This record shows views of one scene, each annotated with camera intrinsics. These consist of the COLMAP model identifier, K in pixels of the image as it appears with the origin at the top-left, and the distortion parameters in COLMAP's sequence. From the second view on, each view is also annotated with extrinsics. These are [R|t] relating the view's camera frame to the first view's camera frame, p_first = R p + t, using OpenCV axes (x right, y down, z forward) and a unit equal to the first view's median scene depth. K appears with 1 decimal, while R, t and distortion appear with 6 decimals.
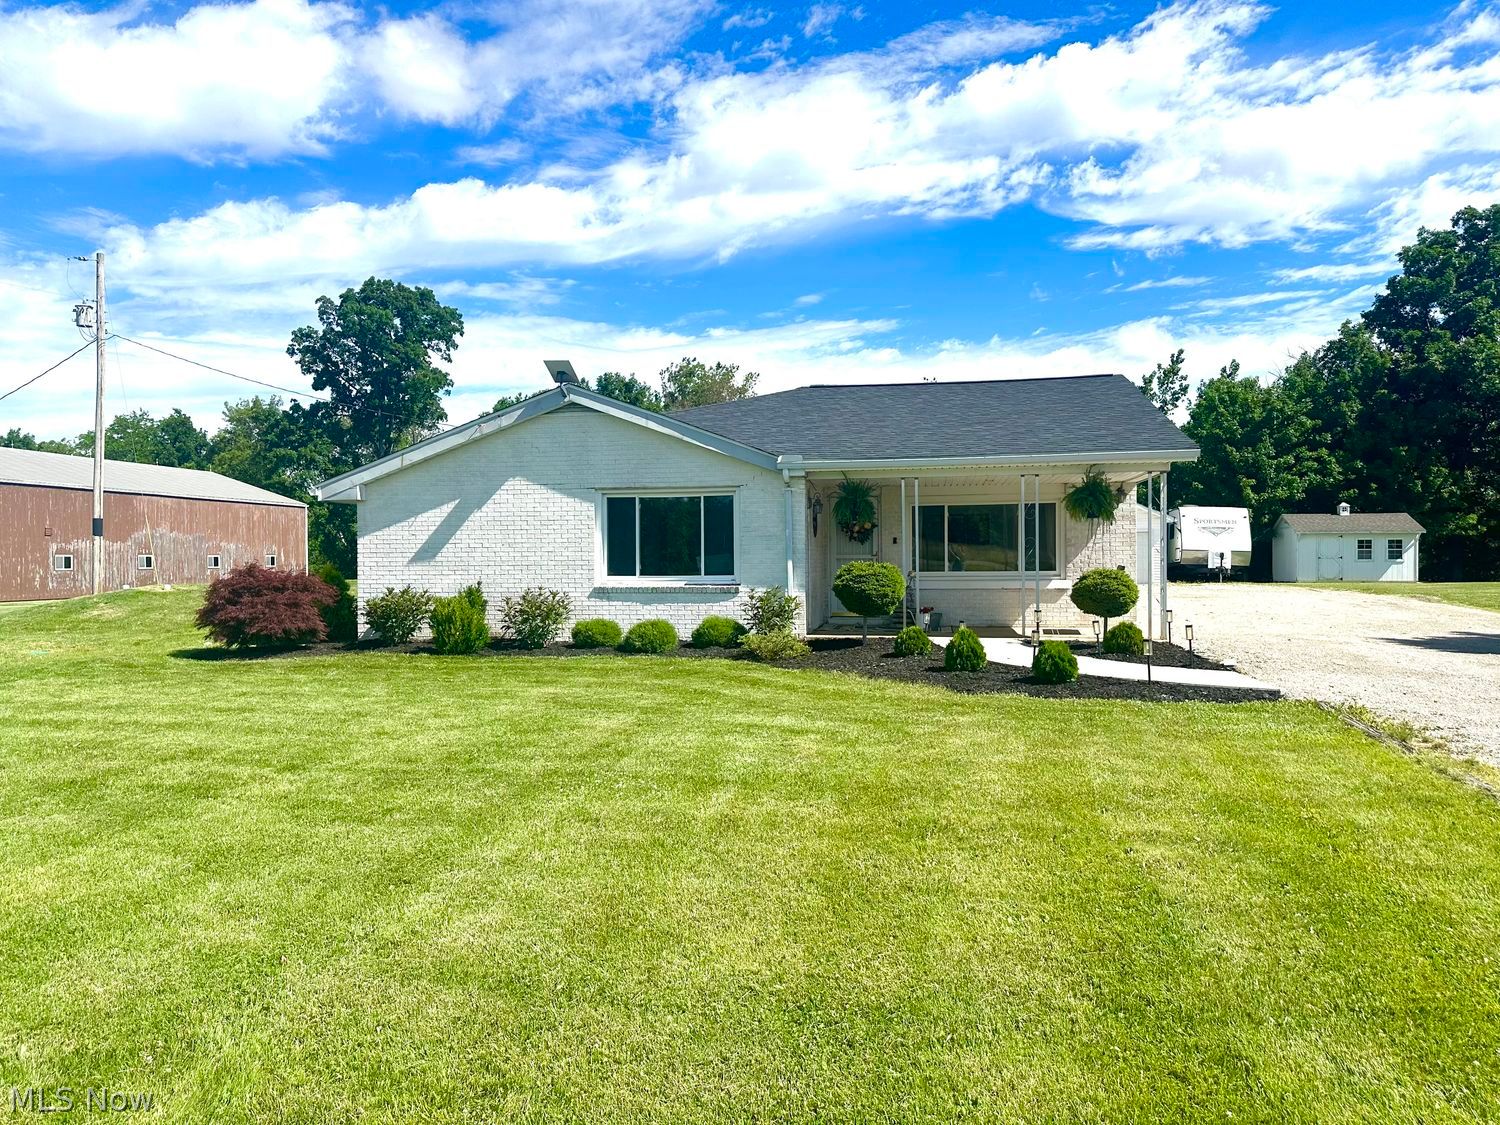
lens RADIAL K [[1071.8, 0, 750.0], [0, 1071.8, 562.5], [0, 0, 1]] dist [0.070011, -0.089082]
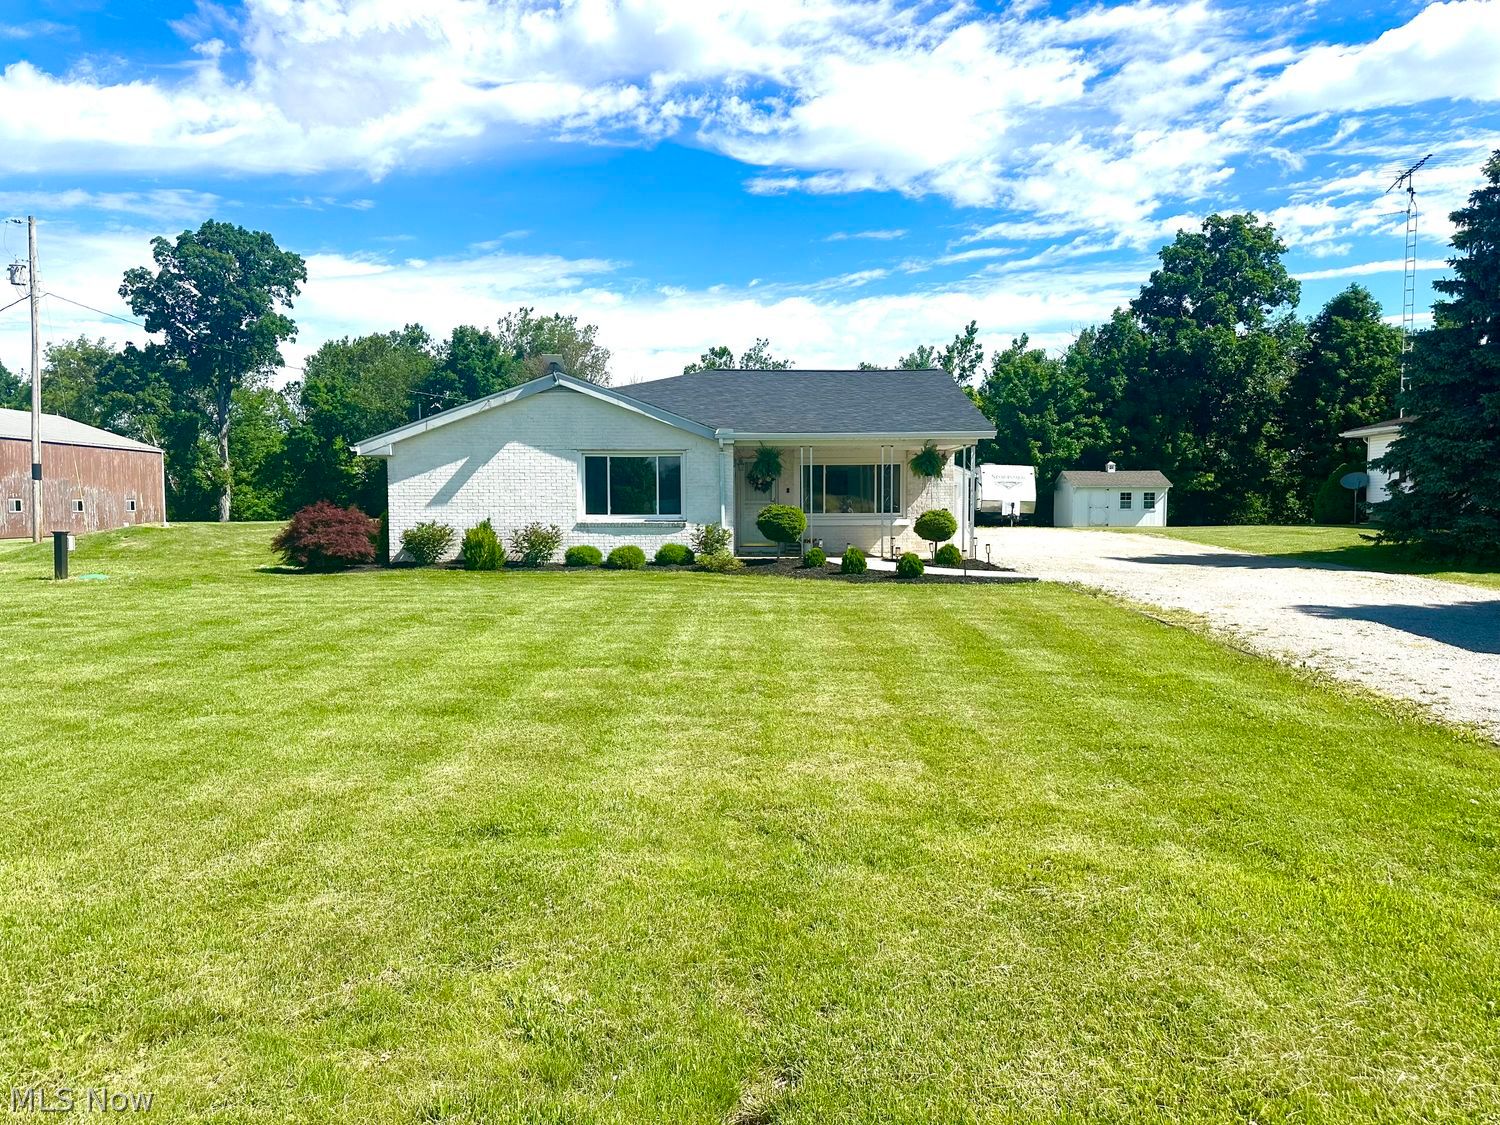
lens RADIAL K [[1071.8, 0, 750.0], [0, 1071.8, 562.5], [0, 0, 1]] dist [0.070011, -0.089082]
pose [[0.985930, -0.003725, 0.167117, -0.051419], [-0.004000, 0.998939, 0.045869, 0.003333], [-0.167111, -0.045892, 0.984869, -0.125674]]
